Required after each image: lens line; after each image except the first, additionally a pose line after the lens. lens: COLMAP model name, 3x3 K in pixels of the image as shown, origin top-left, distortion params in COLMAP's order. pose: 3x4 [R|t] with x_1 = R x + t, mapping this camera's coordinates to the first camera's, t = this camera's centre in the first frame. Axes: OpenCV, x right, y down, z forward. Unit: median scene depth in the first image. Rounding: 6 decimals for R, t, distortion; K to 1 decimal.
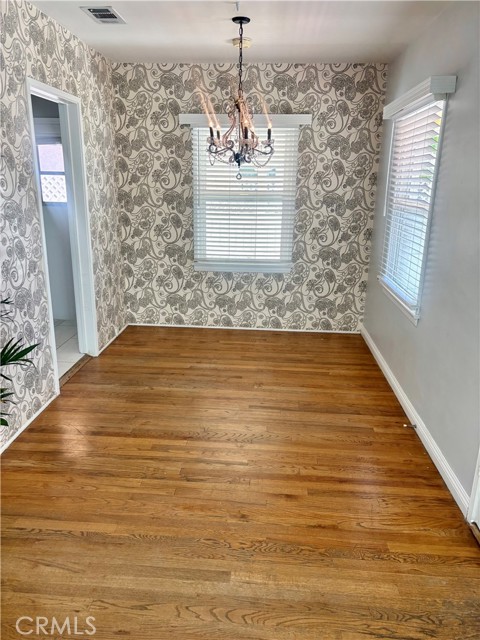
lens RADIAL K [[479.5, 0, 237.4], [0, 479.5, 319.2], [0, 0, 1]] dist [-0.004859, -0.002116]
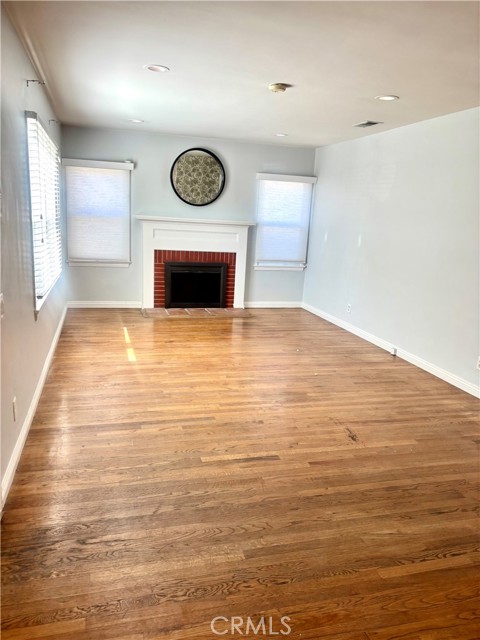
lens RADIAL K [[479.5, 0, 240.6], [0, 479.5, 320.1], [0, 0, 1]] dist [-0.004859, -0.002116]
pose [[-0.939638, 0.015869, -0.341802, 0.348739], [-0.155730, 0.869635, 0.468490, -0.439346], [0.304678, 0.493440, -0.814671, 1.558214]]
